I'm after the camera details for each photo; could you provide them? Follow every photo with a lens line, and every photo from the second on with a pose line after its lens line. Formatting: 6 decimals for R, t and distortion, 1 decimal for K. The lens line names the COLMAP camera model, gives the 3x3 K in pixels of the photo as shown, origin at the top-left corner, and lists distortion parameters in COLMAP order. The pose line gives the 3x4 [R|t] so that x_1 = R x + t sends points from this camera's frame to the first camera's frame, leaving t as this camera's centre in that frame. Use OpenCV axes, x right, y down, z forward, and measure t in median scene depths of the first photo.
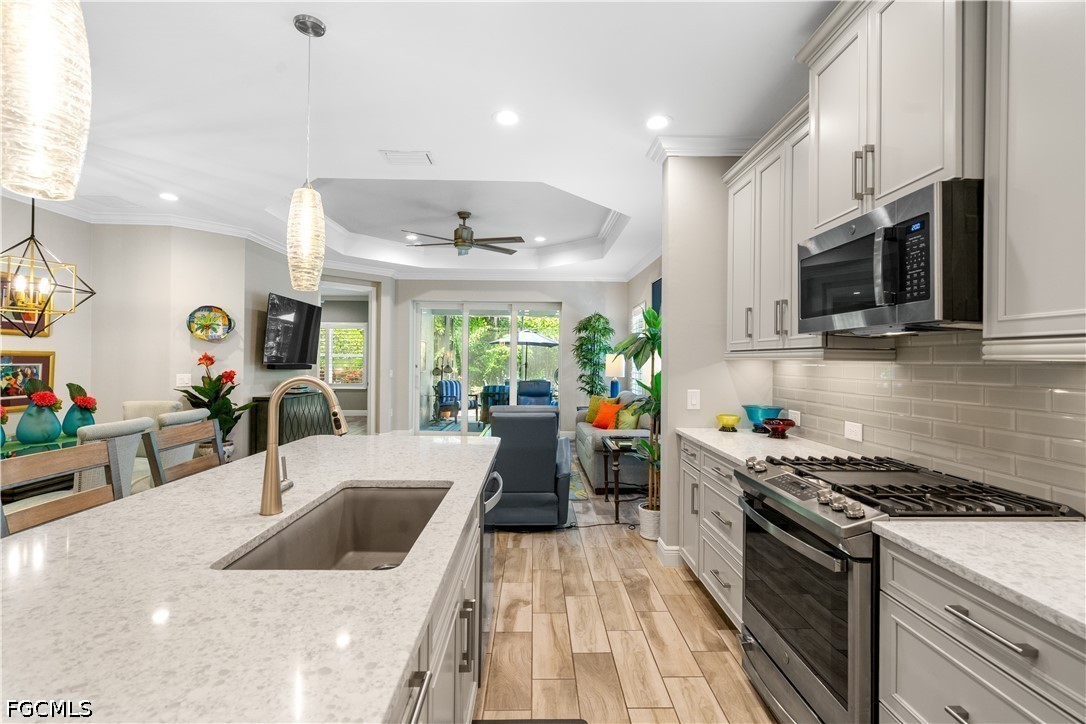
lens RADIAL K [[524.4, 0, 543.0], [0, 524.4, 362.0], [0, 0, 1]] dist [0.000115, -0.000021]
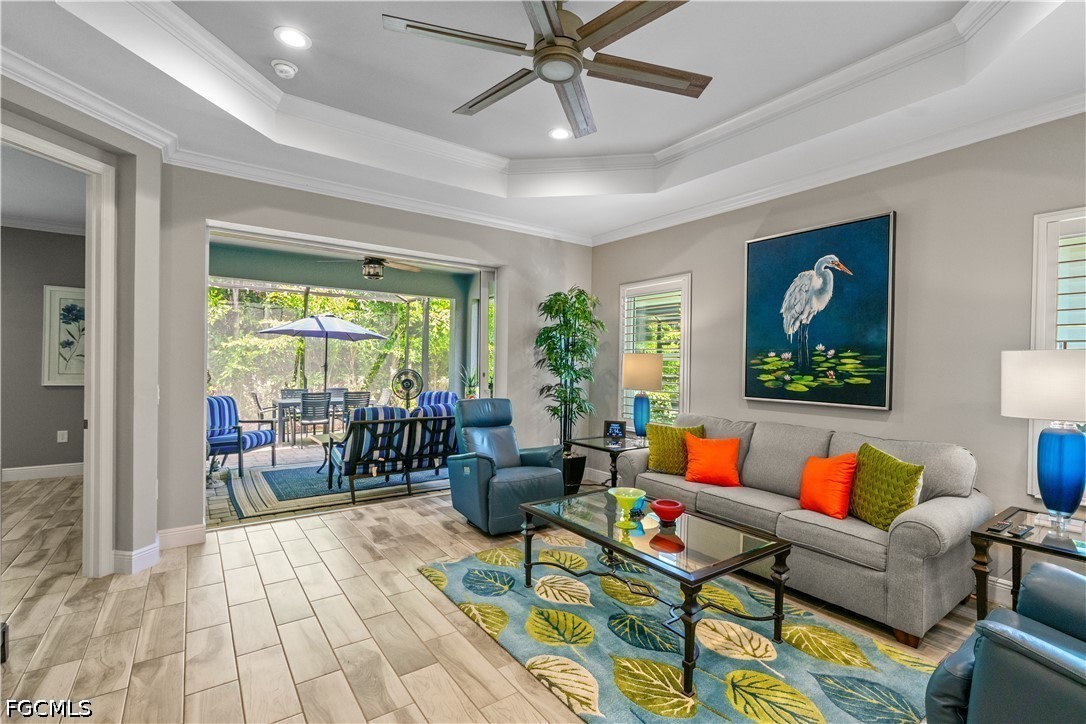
lens RADIAL K [[489.5, 0, 543.0], [0, 489.5, 362.0], [0, 0, 1]] dist [-0.000701, -0.000113]
pose [[0.823051, 0.000385, 0.567968, -0.253842], [-0.003503, 0.999984, 0.004400, -0.005567], [-0.567957, -0.005611, 0.823039, 0.515783]]
